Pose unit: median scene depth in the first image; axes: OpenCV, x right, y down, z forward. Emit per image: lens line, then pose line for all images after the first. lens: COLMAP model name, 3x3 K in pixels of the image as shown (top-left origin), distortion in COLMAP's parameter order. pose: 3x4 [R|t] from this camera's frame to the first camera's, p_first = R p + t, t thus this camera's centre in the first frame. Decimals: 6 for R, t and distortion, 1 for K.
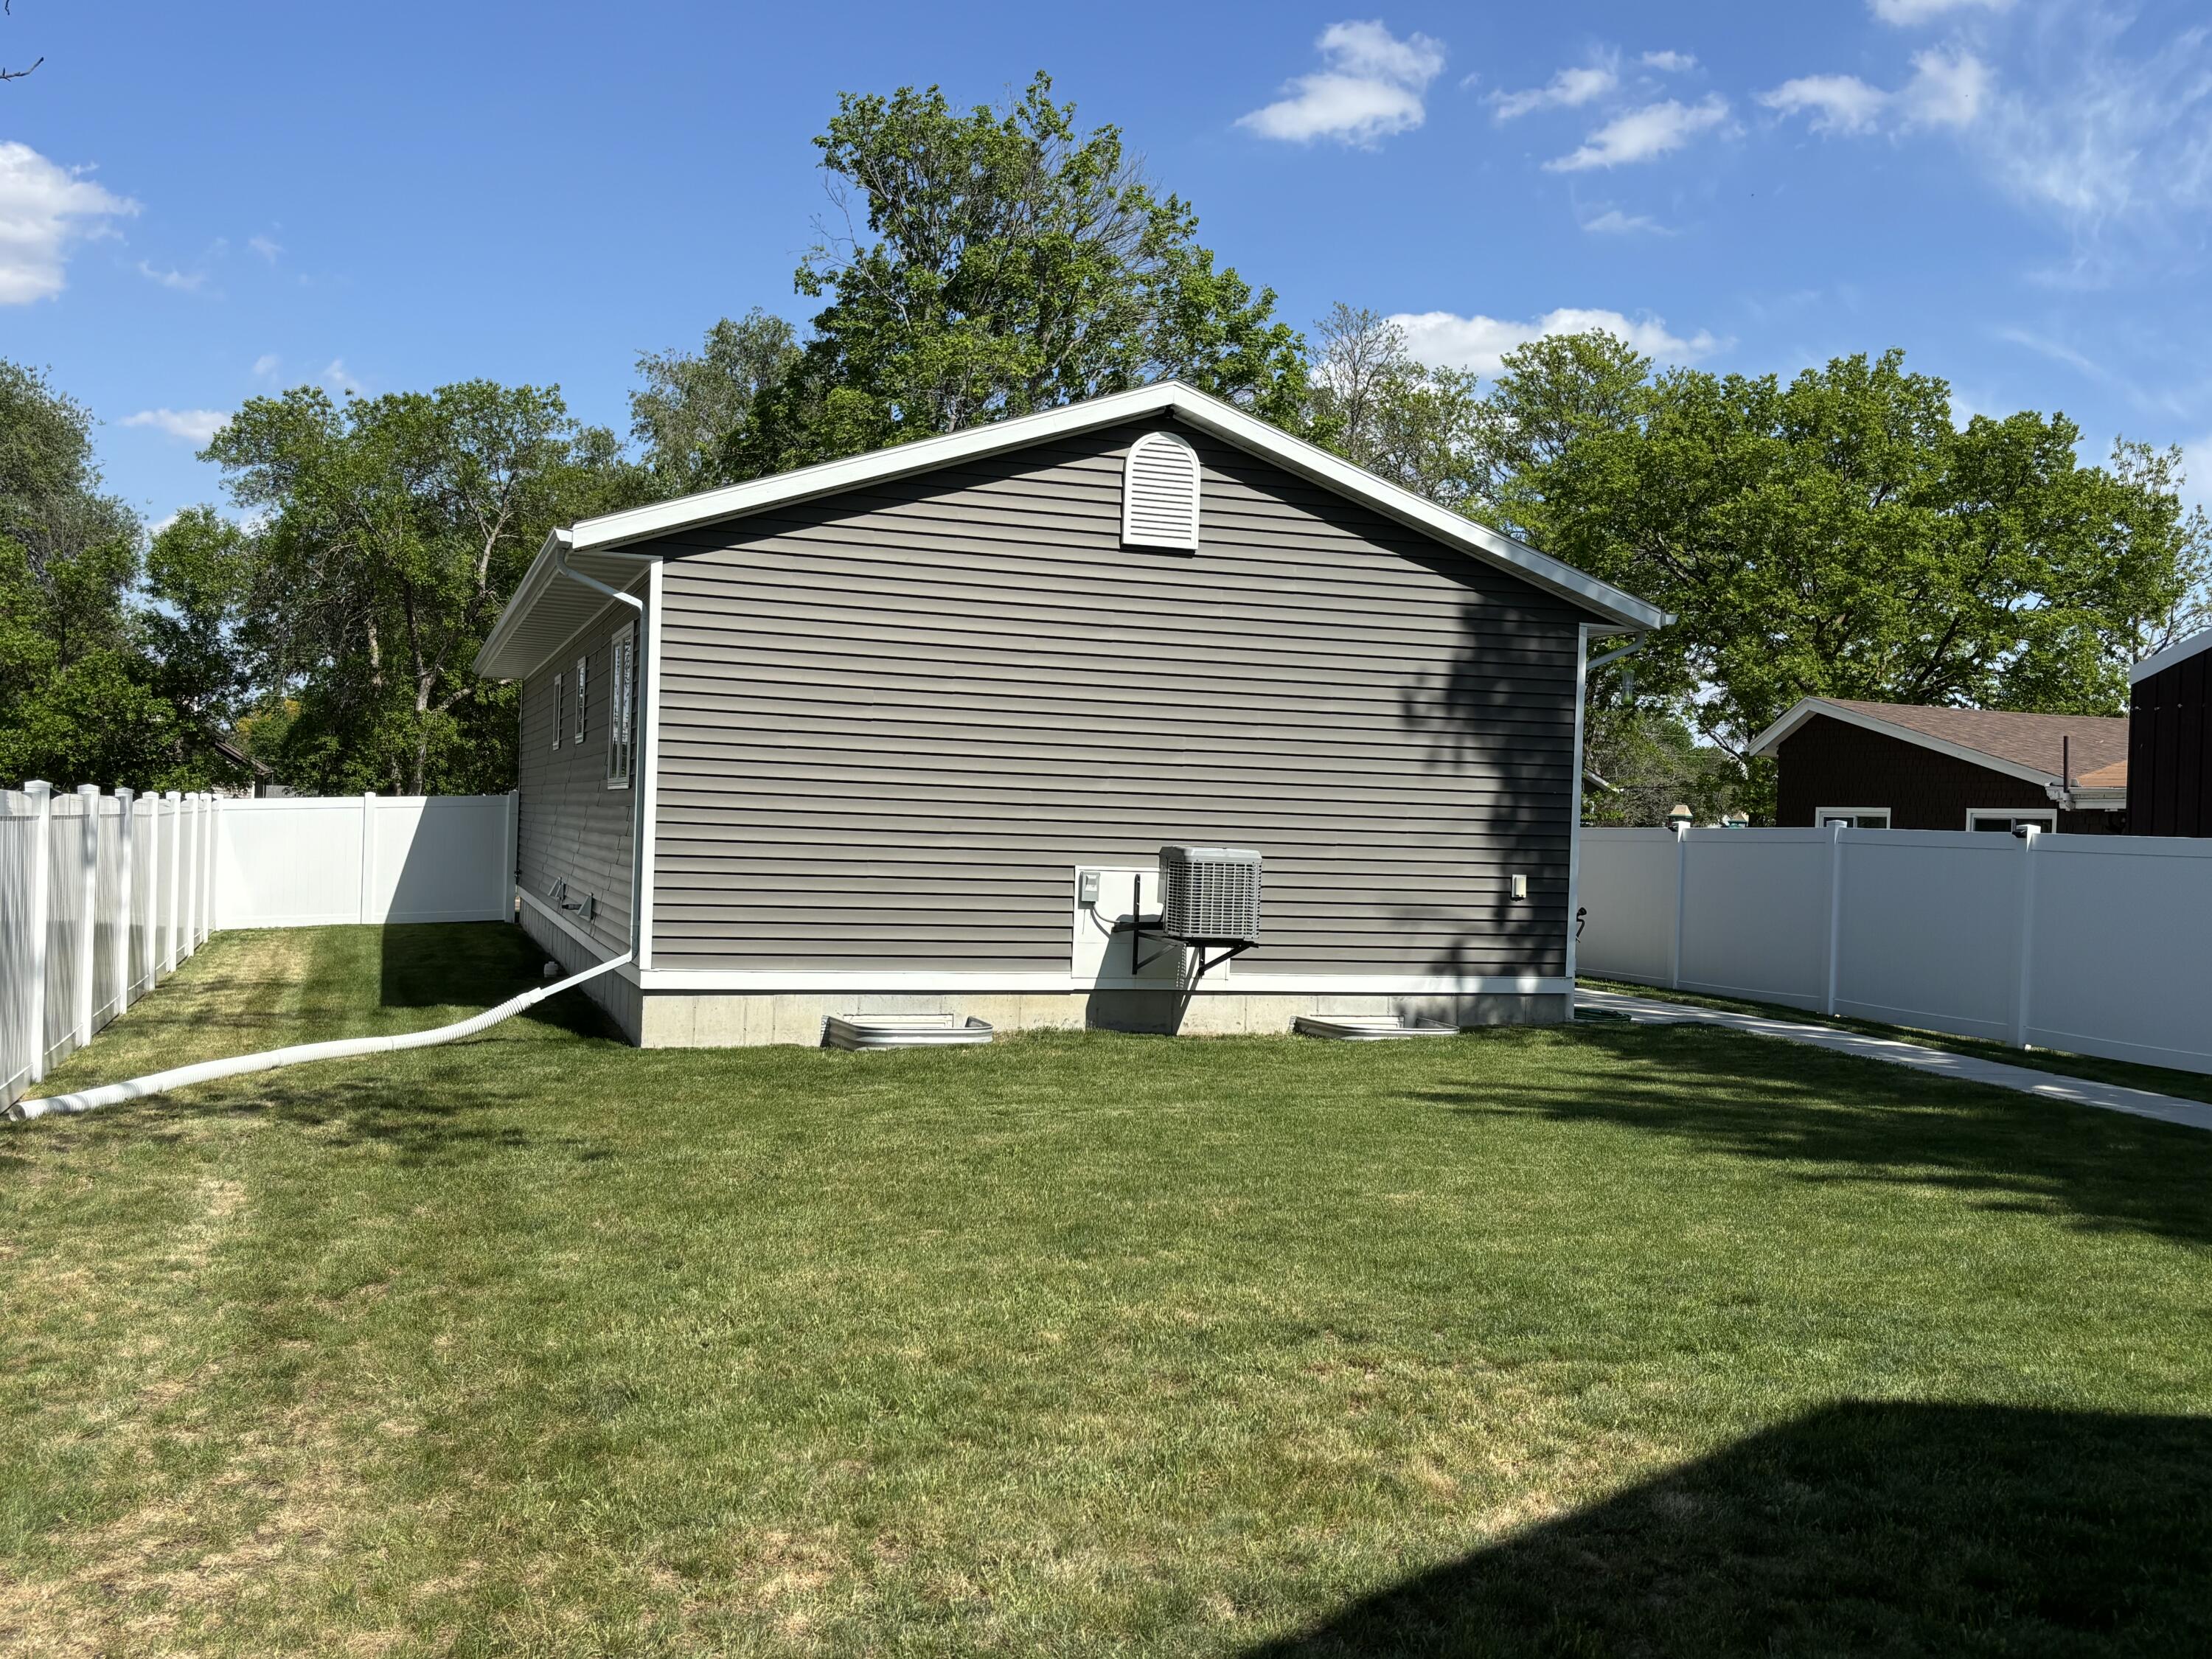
lens RADIAL K [[2082.1, 0, 1106.0], [0, 2082.1, 829.5], [0, 0, 1]] dist [0.089638, -0.305389]
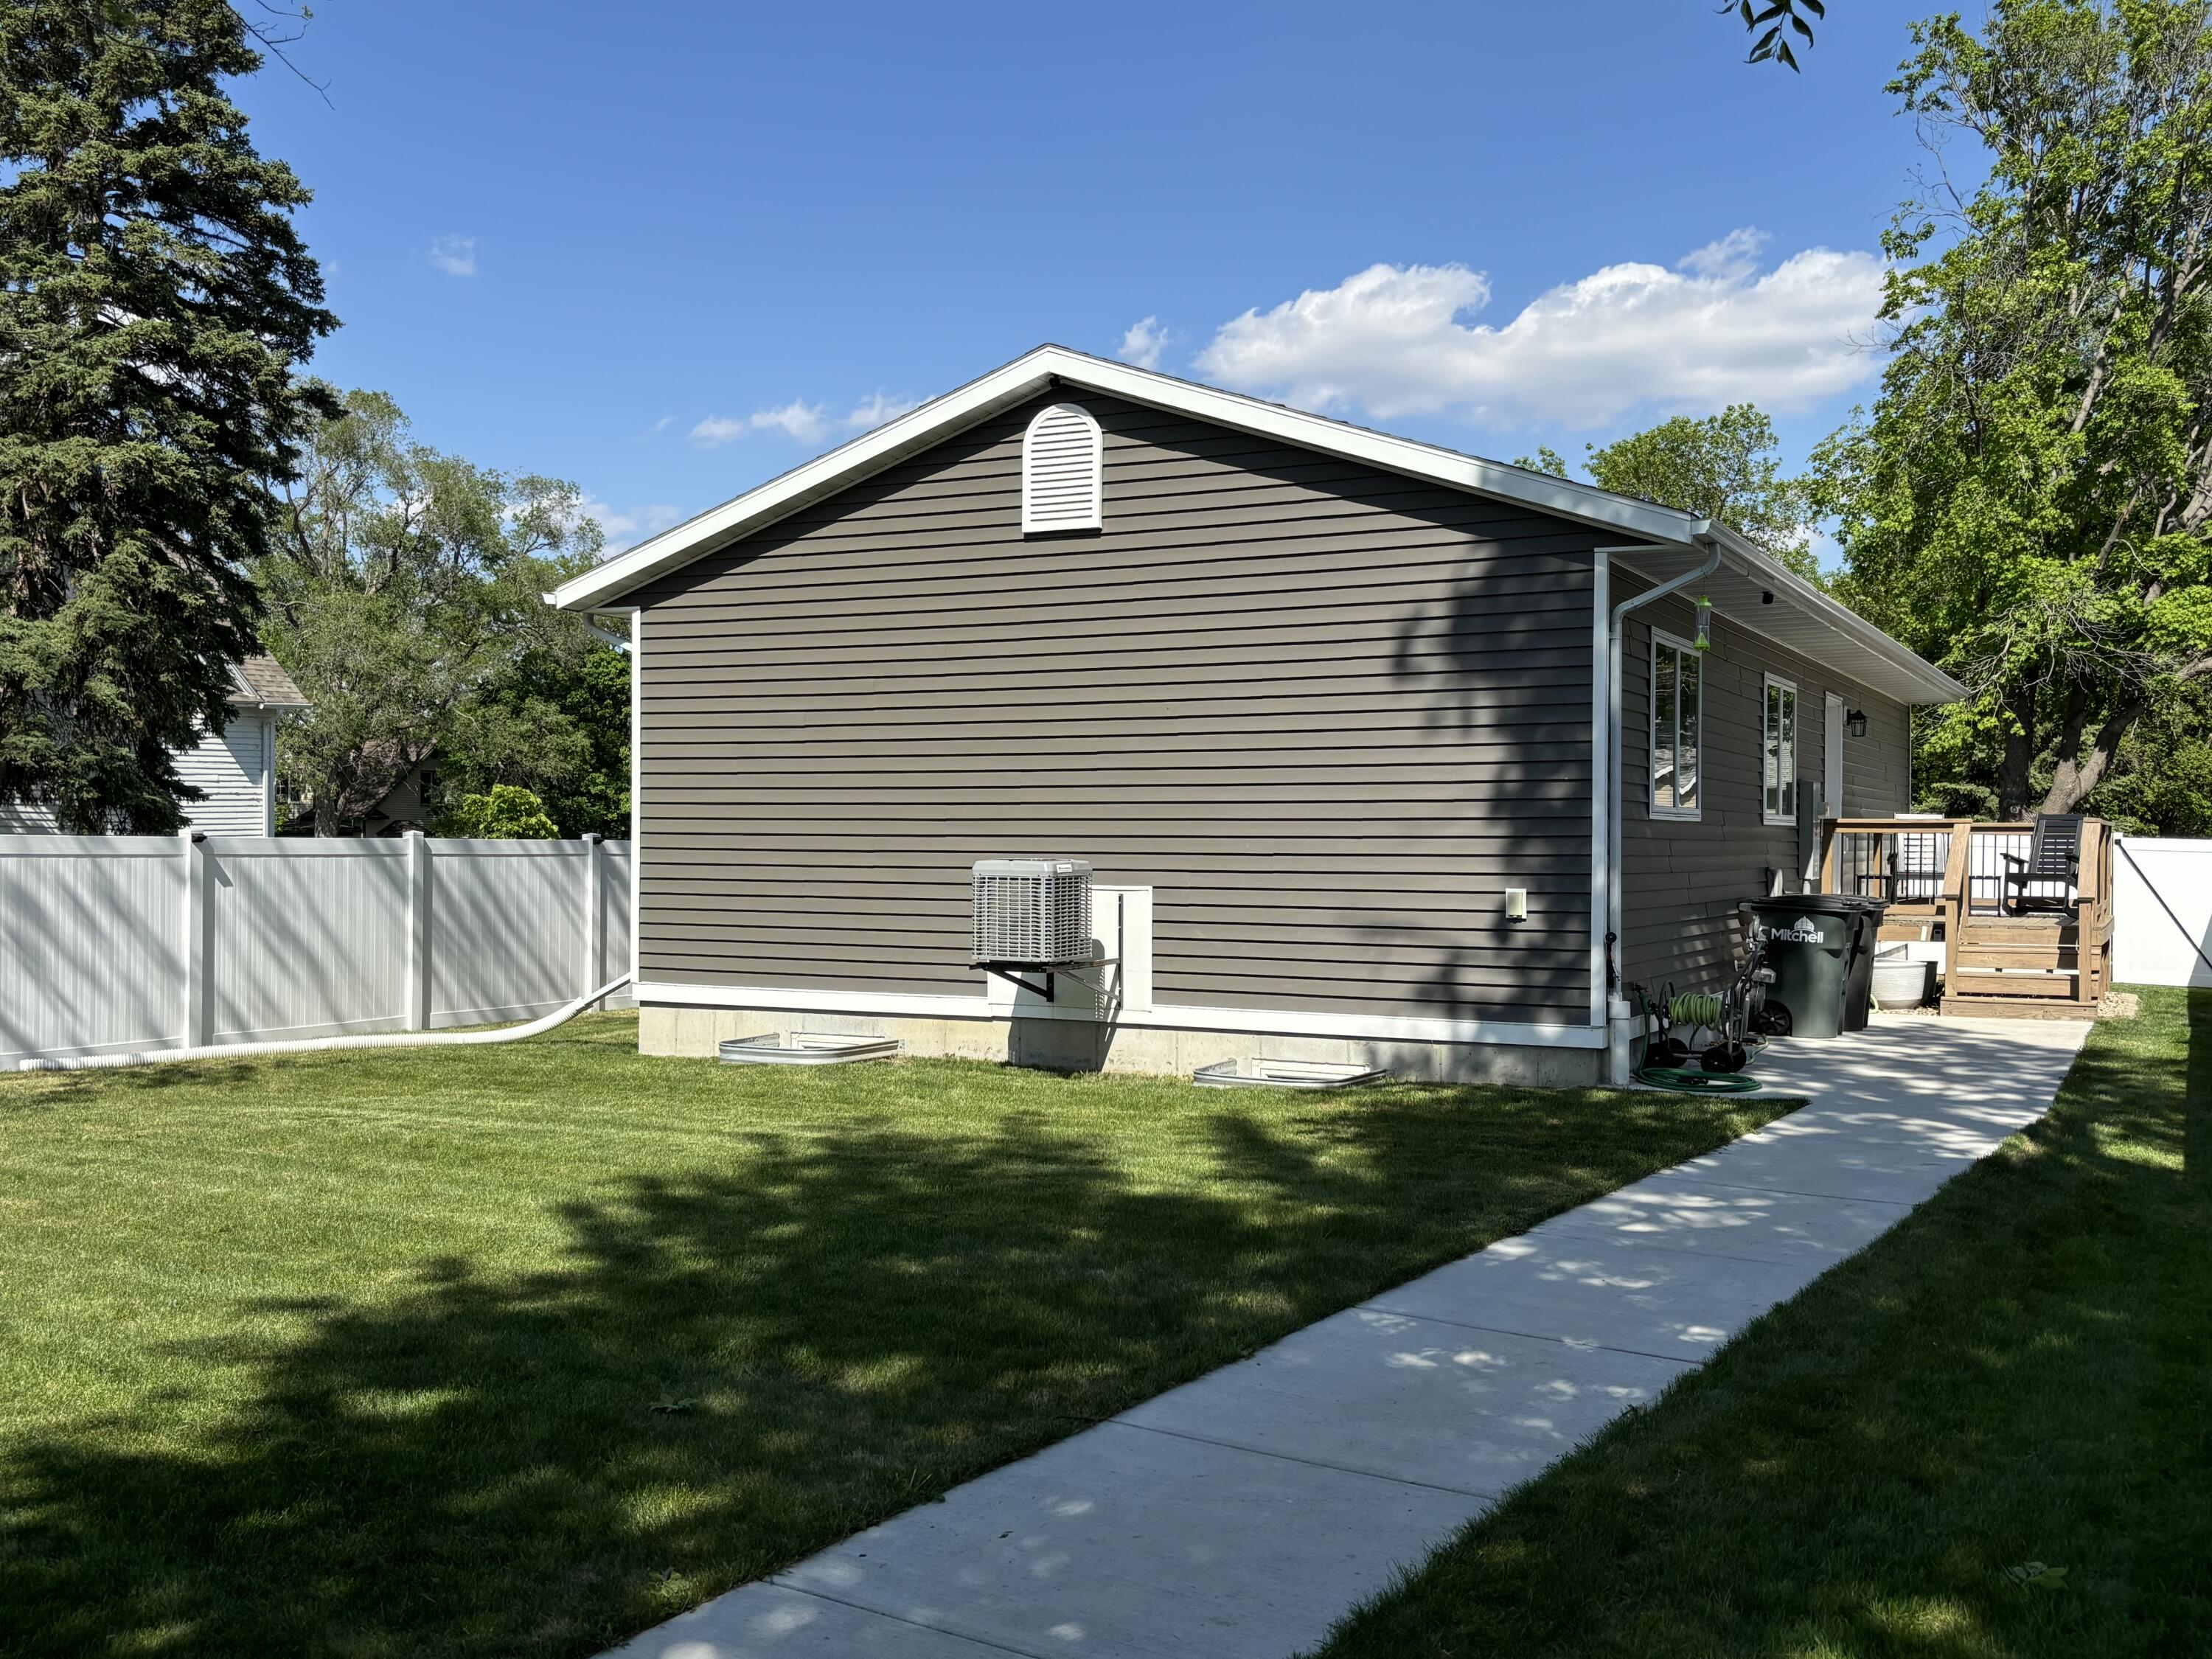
lens RADIAL K [[2082.1, 0, 1106.0], [0, 2082.1, 829.5], [0, 0, 1]] dist [0.089638, -0.305389]
pose [[0.691895, -0.033942, -0.721200, 0.684599], [0.017257, 0.999386, -0.030478, 0.022166], [0.721792, 0.008642, 0.692056, 0.385535]]
